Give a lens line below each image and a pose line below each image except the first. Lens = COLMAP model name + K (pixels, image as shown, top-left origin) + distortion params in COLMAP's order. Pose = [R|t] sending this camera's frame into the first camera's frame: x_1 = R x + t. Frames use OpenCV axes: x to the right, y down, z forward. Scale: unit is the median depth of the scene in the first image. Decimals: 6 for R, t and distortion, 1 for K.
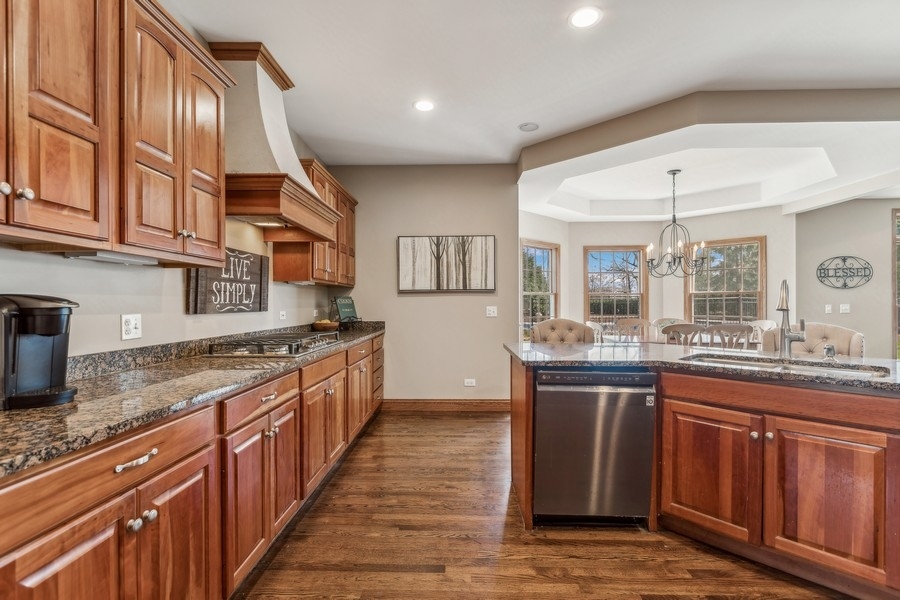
lens RADIAL K [[421.4, 0, 448.3], [0, 421.4, 303.5], [0, 0, 1]] dist [0.001174, 0.000256]
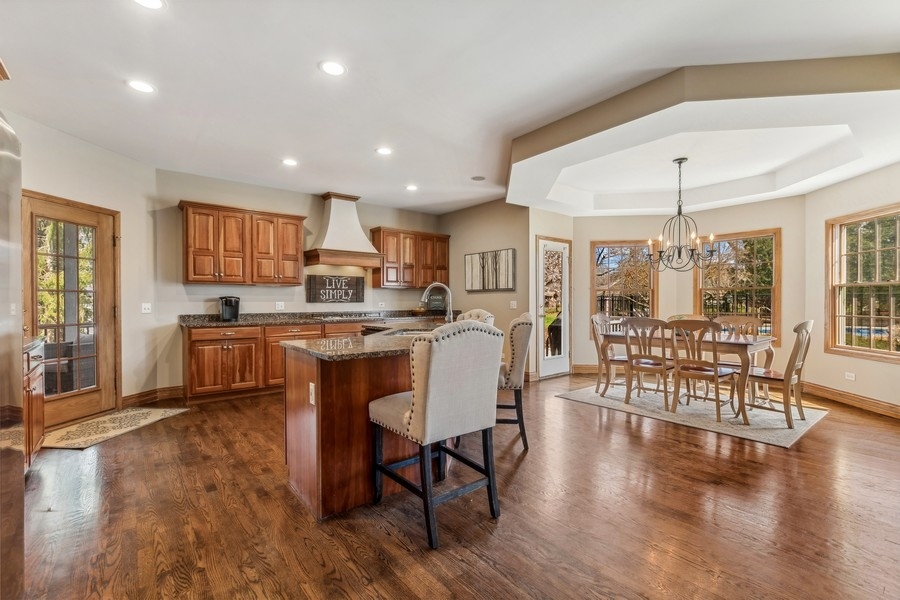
lens RADIAL K [[401.7, 0, 449.8], [0, 401.7, 304.0], [0, 0, 1]] dist [0.003240, -0.000302]
pose [[0.647454, 0.007824, -0.762064, 1.531291], [-0.001032, 0.999955, 0.009390, 0.007920], [0.762103, -0.005293, 0.647434, 0.018180]]
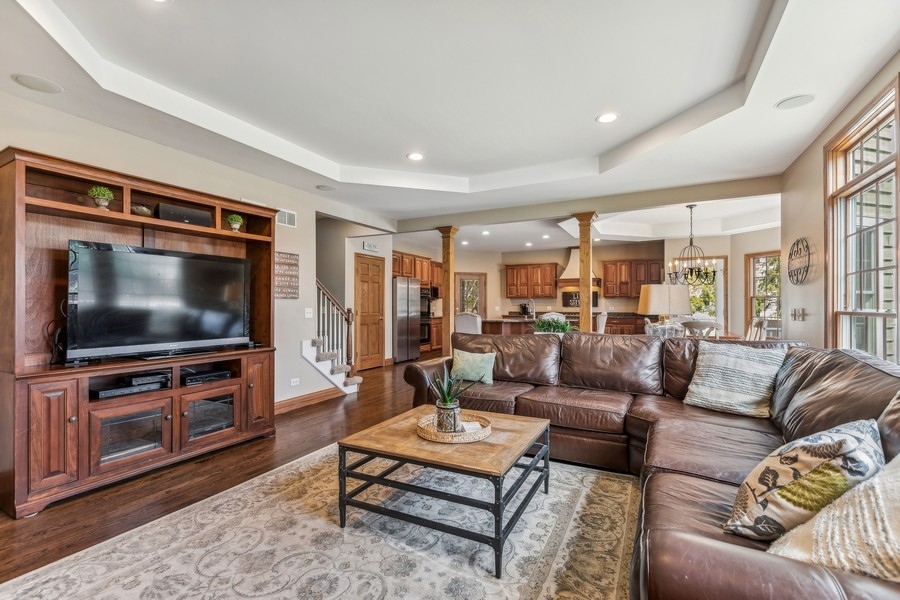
lens RADIAL K [[401.7, 0, 449.8], [0, 401.7, 304.0], [0, 0, 1]] dist [0.003240, -0.000302]
pose [[-0.435763, 0.002060, -0.900059, 3.359607], [-0.000189, 0.999997, 0.002380, -0.015585], [0.900061, 0.001208, -0.435761, 1.461072]]
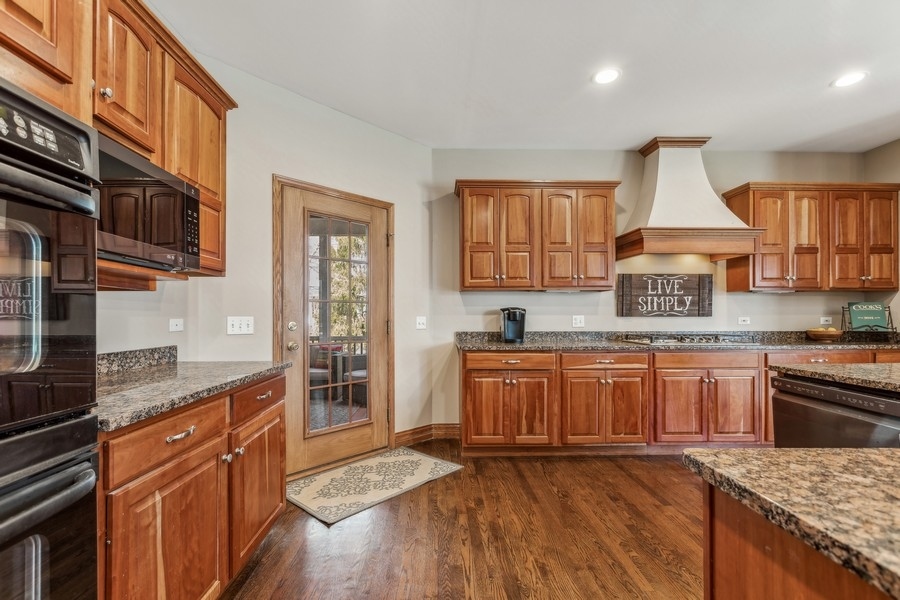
lens RADIAL K [[401.7, 0, 449.8], [0, 401.7, 304.0], [0, 0, 1]] dist [0.003240, -0.000302]
pose [[0.056252, -0.026438, -0.998067, 0.810843], [-0.001149, 0.999647, -0.026544, 0.014980], [0.998416, 0.002640, 0.056202, 0.154394]]
